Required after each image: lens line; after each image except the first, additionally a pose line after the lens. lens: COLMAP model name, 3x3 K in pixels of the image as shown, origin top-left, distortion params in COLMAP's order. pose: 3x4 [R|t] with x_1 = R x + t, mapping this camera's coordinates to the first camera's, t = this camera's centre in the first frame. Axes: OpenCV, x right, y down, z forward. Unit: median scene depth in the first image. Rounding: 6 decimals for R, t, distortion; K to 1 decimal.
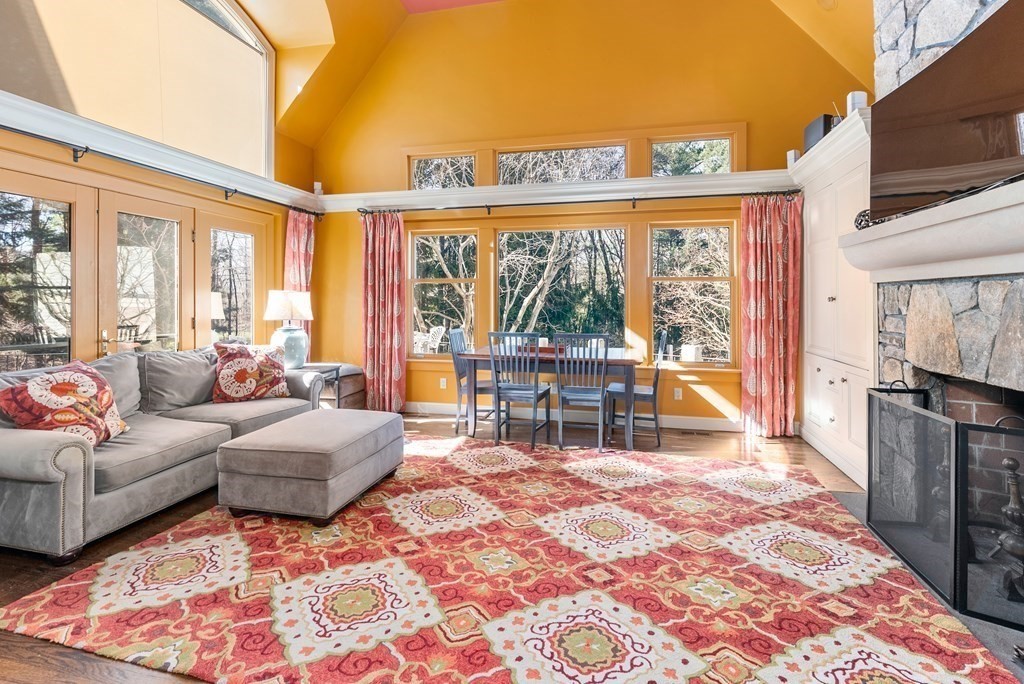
lens RADIAL K [[475.7, 0, 516.6], [0, 475.7, 301.5], [0, 0, 1]] dist [-0.006457, -0.000400]
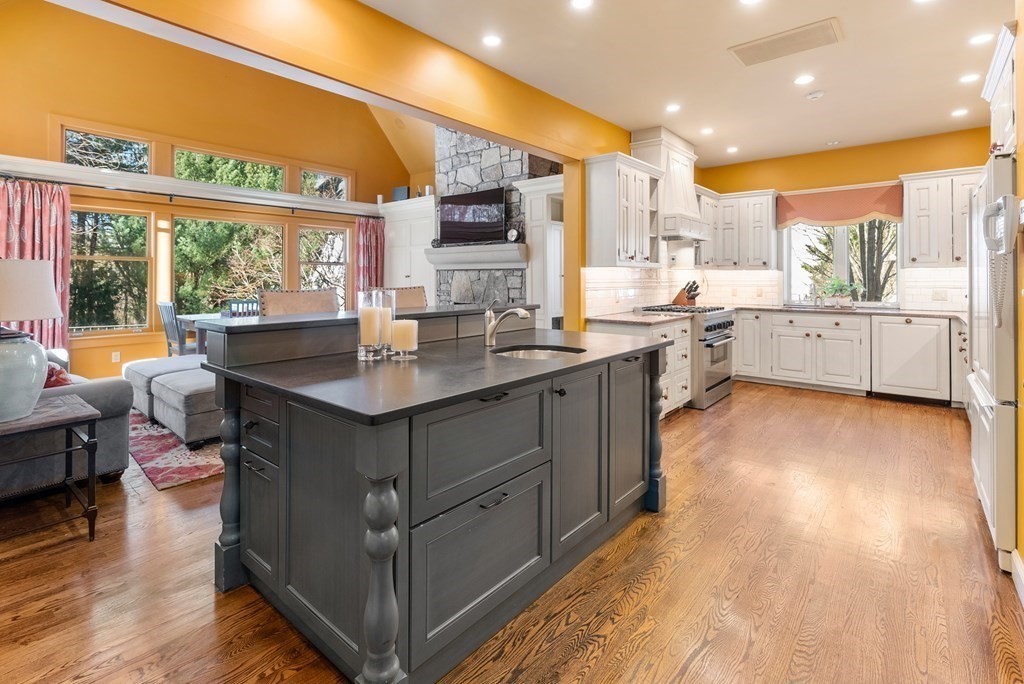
lens RADIAL K [[475.7, 0, 516.6], [0, 475.7, 301.5], [0, 0, 1]] dist [-0.006457, -0.000400]
pose [[0.447783, -0.046809, 0.892916, -0.835228], [0.005778, 0.998759, 0.049460, 0.002898], [-0.894123, -0.016988, 0.447498, -0.293513]]
